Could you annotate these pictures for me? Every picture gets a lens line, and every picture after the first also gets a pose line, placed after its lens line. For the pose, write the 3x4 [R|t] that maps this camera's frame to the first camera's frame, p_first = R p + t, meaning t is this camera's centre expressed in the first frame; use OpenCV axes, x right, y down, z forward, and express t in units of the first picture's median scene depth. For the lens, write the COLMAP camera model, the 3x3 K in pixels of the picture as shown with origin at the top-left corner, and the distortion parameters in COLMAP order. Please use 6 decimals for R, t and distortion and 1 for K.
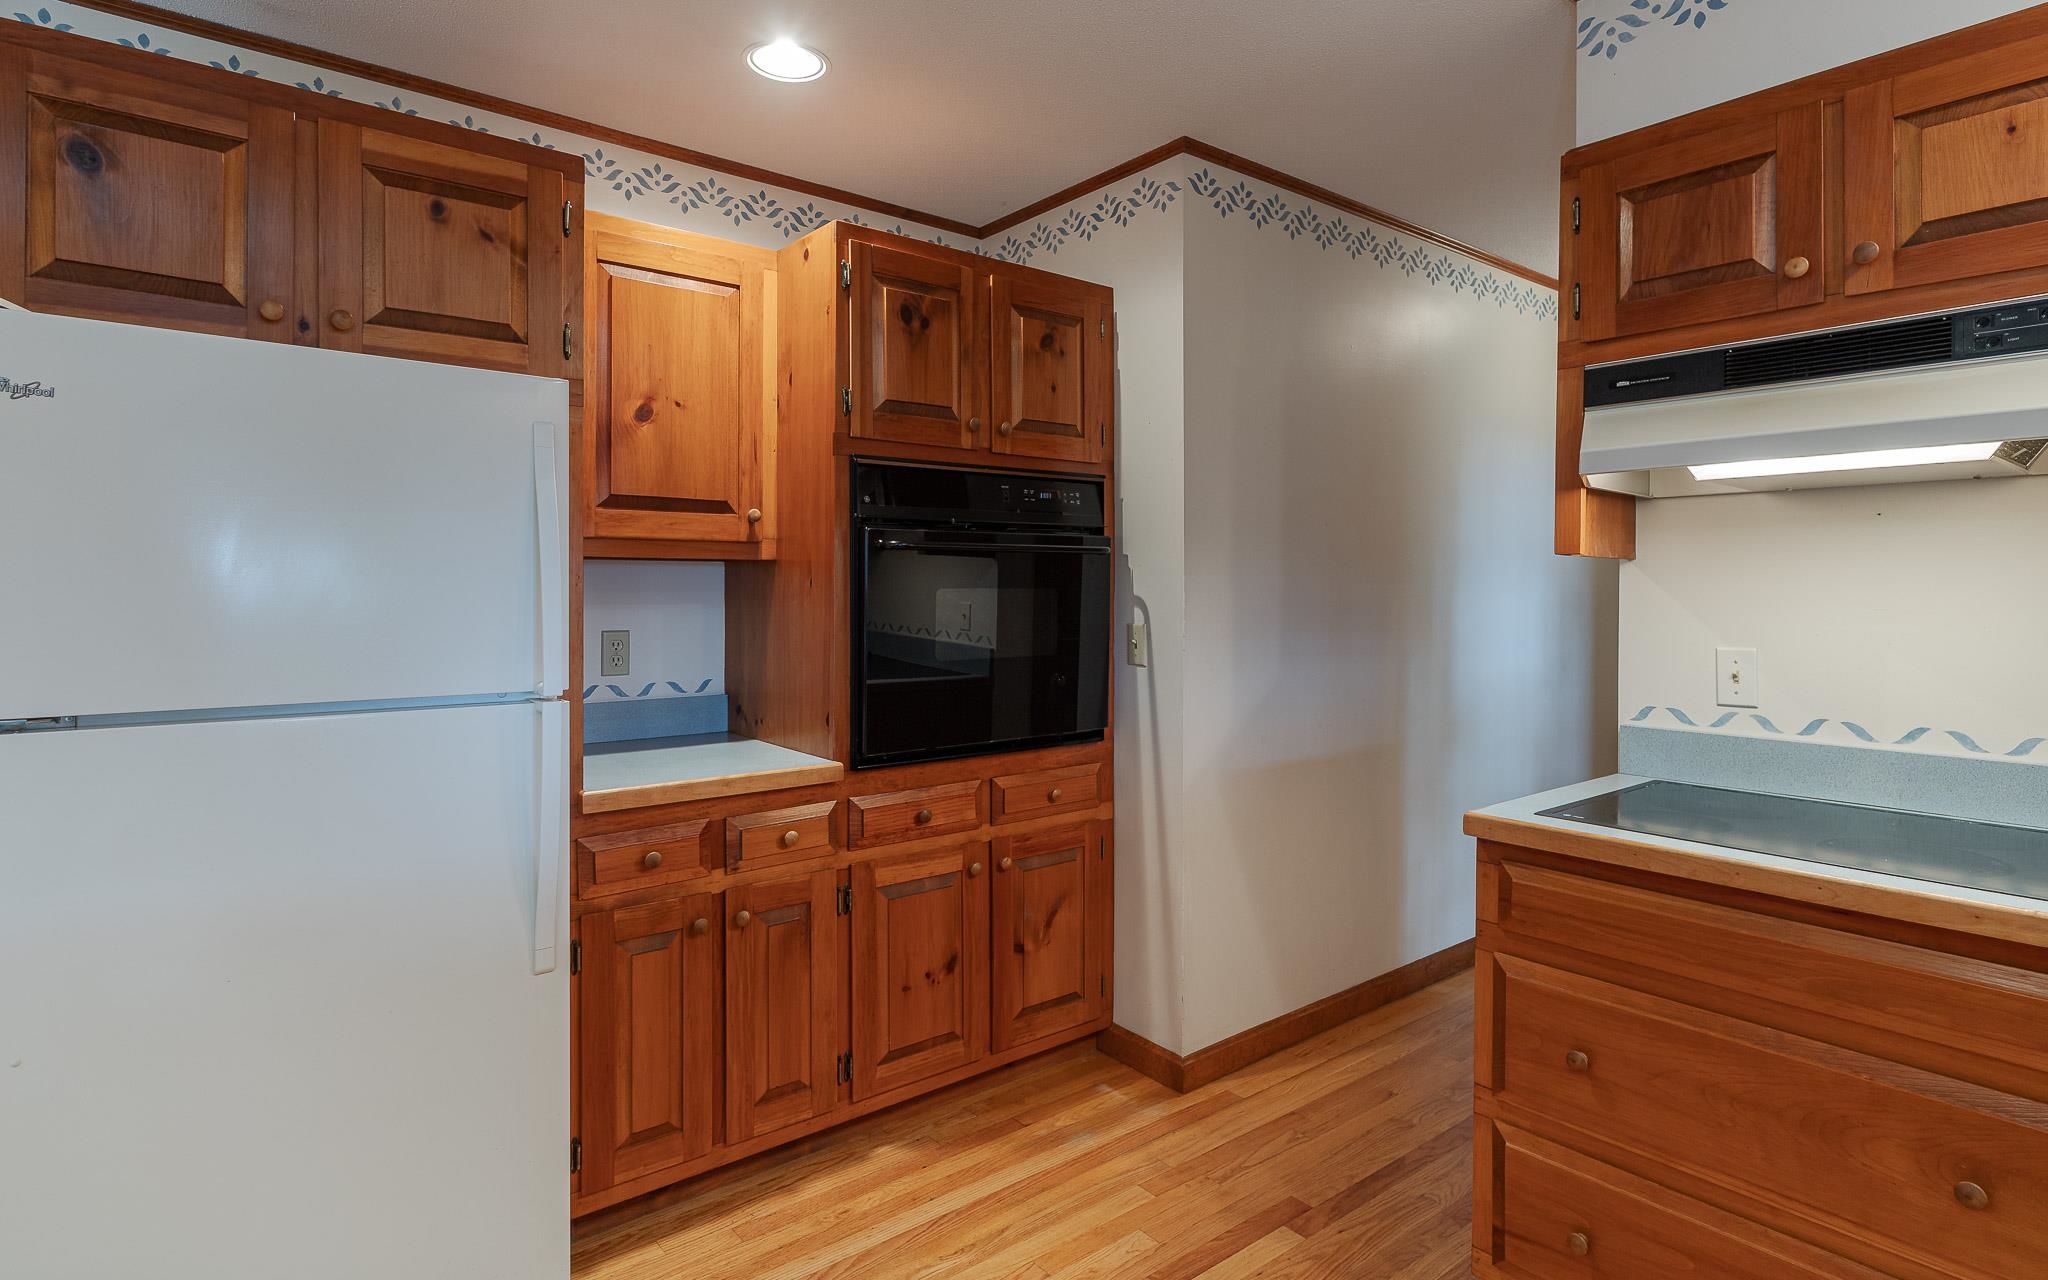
lens RADIAL K [[1074.7, 0, 1028.0], [0, 1074.7, 593.0], [0, 0, 1]] dist [0.000898, -0.000226]
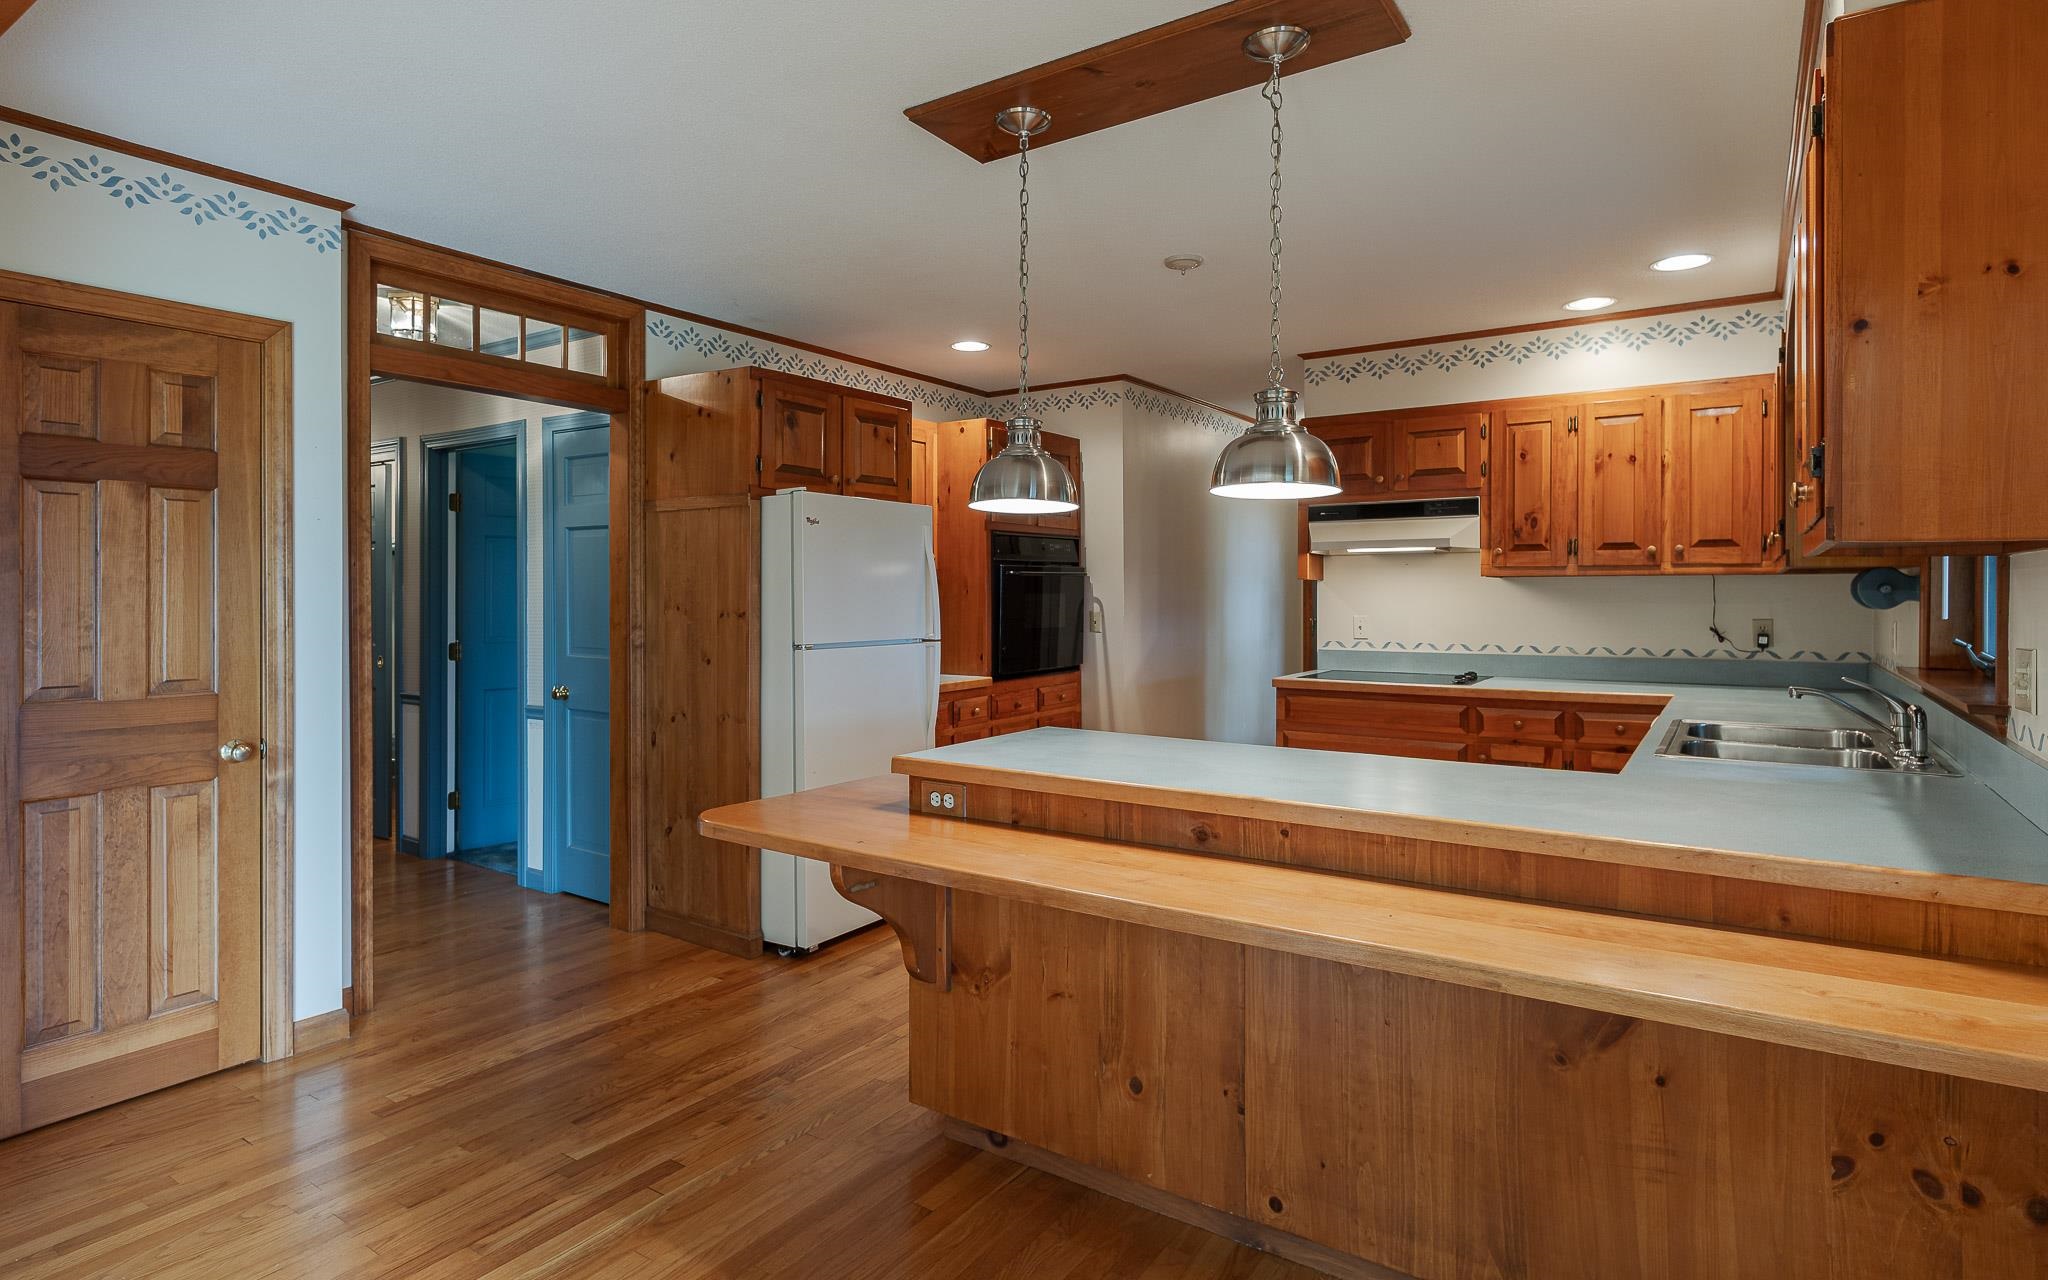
lens RADIAL K [[1103.7, 0, 1017.0], [0, 1103.7, 595.1], [0, 0, 1]] dist [0.000558, -0.000686]
pose [[0.956152, -0.004673, 0.292833, -0.916689], [0.005687, 0.999980, -0.002613, 0.004751], [-0.292815, 0.004164, 0.956160, -1.307219]]
